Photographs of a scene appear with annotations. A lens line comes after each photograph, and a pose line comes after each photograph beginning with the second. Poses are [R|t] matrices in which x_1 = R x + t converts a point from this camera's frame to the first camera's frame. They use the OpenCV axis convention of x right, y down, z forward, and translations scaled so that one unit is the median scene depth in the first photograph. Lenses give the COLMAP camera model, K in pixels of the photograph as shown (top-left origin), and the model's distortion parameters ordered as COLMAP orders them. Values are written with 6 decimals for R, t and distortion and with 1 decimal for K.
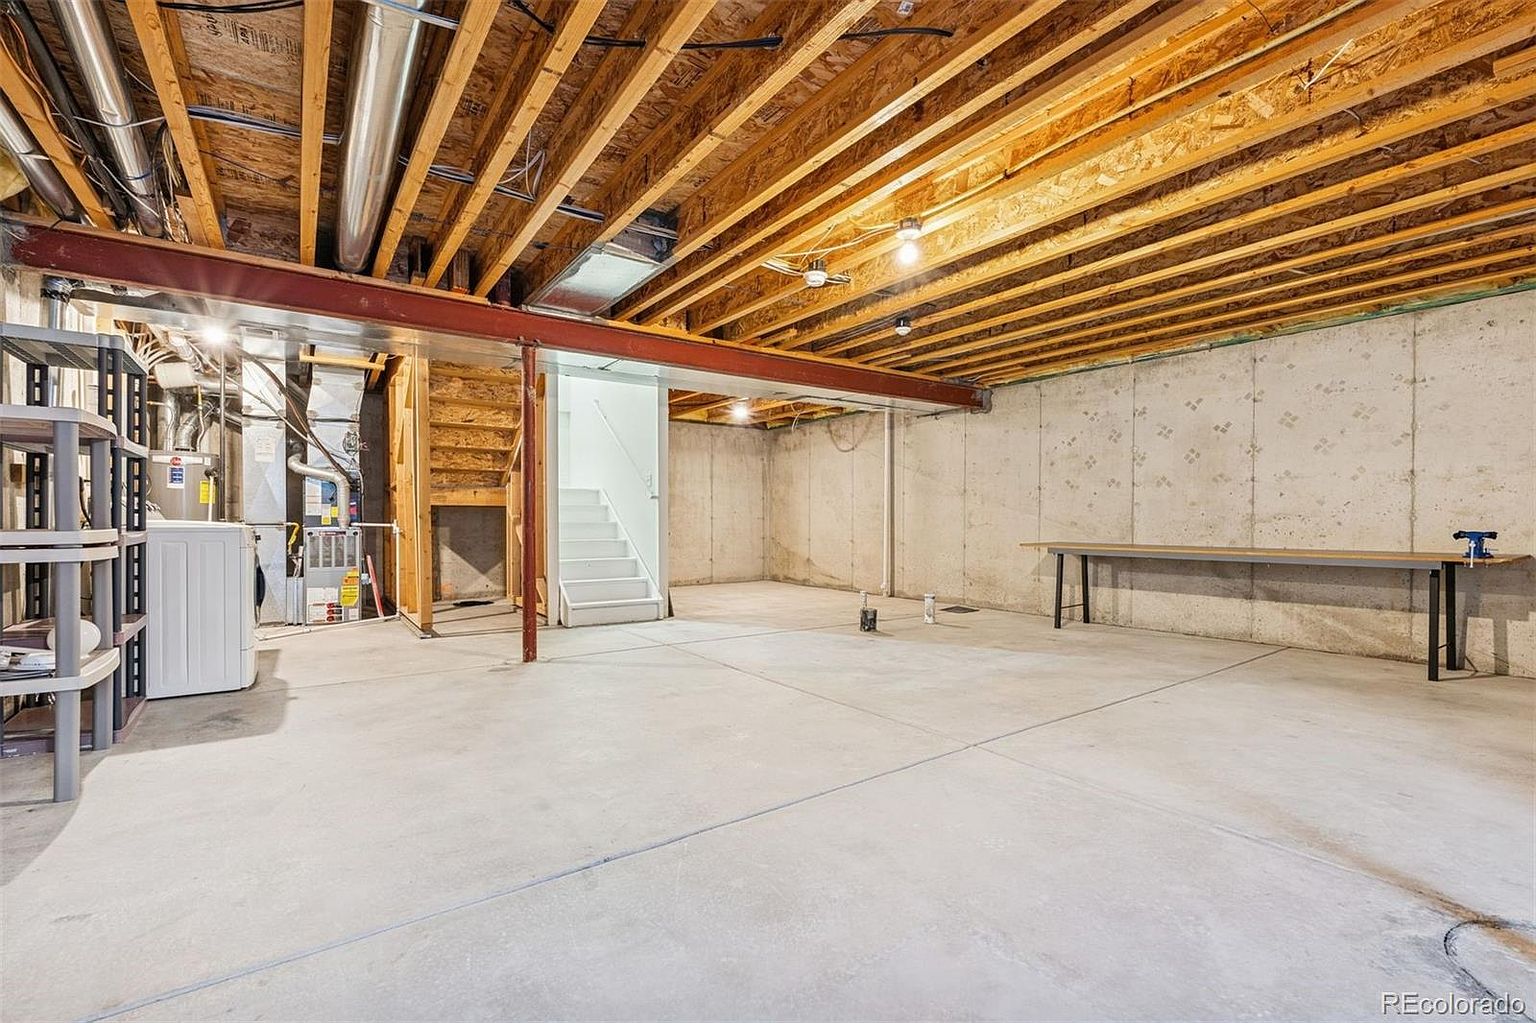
lens RADIAL K [[666.0, 0, 771.4], [0, 666.0, 515.8], [0, 0, 1]] dist [-0.007354, 0.000338]
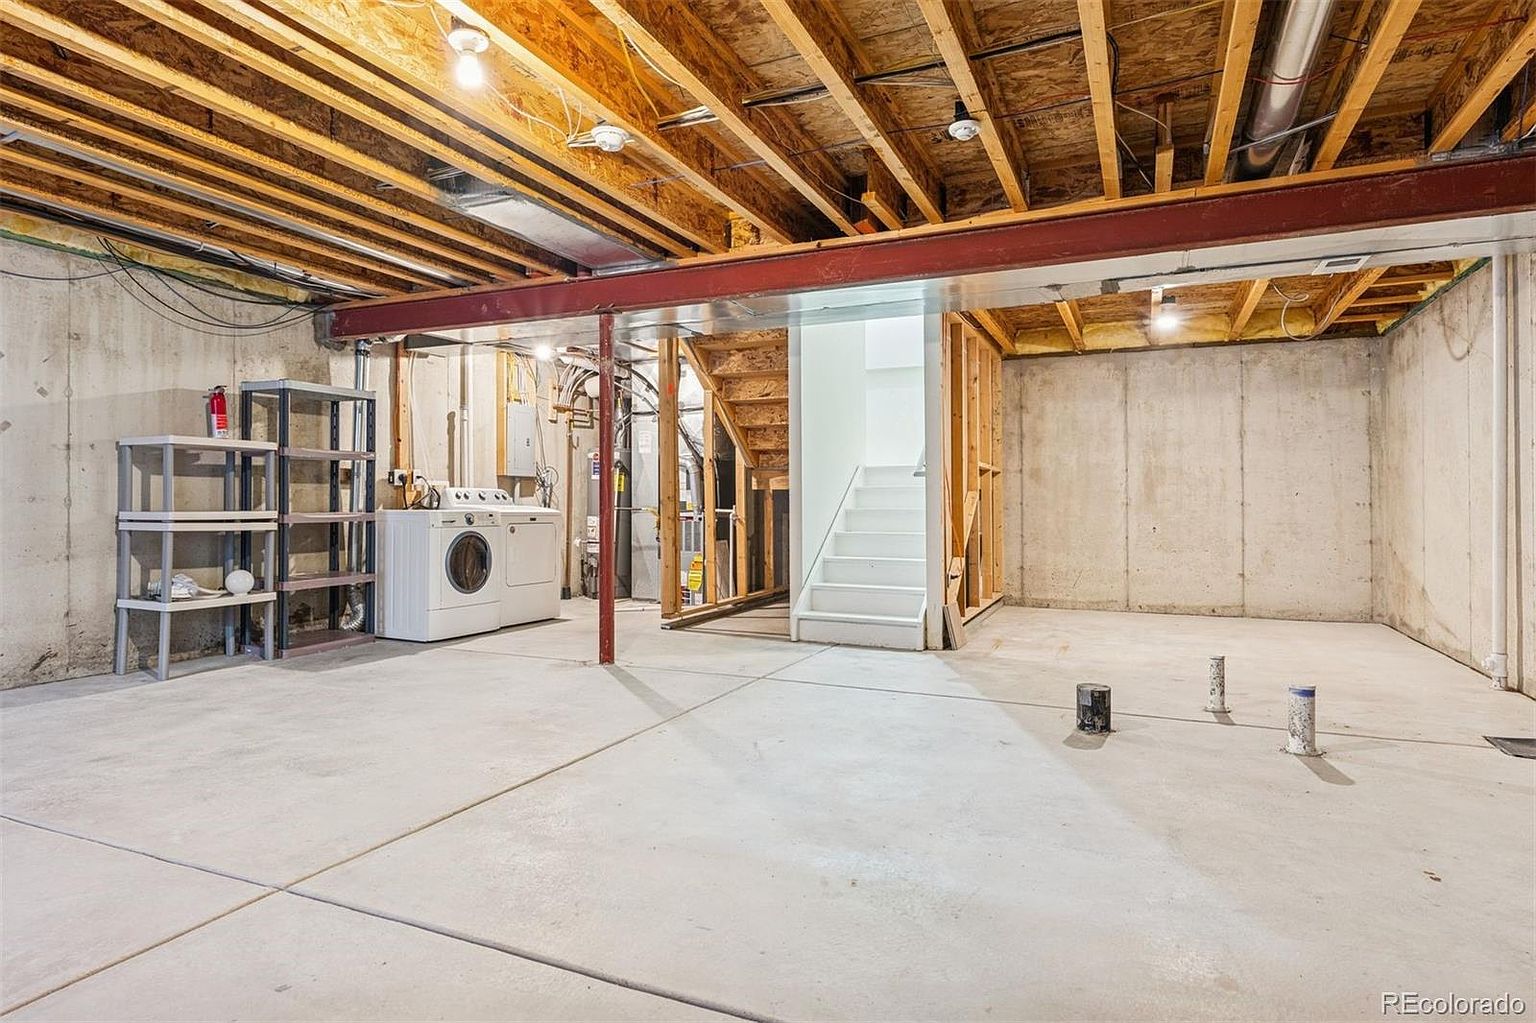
lens RADIAL K [[823.0, 0, 775.6], [0, 823.0, 505.0], [0, 0, 1]] dist [-0.001688, -0.000935]
pose [[0.513679, 0.004190, -0.857972, 0.479739], [0.001098, 0.999984, 0.005541, -0.000574], [0.857982, -0.003788, 0.513666, 0.417264]]
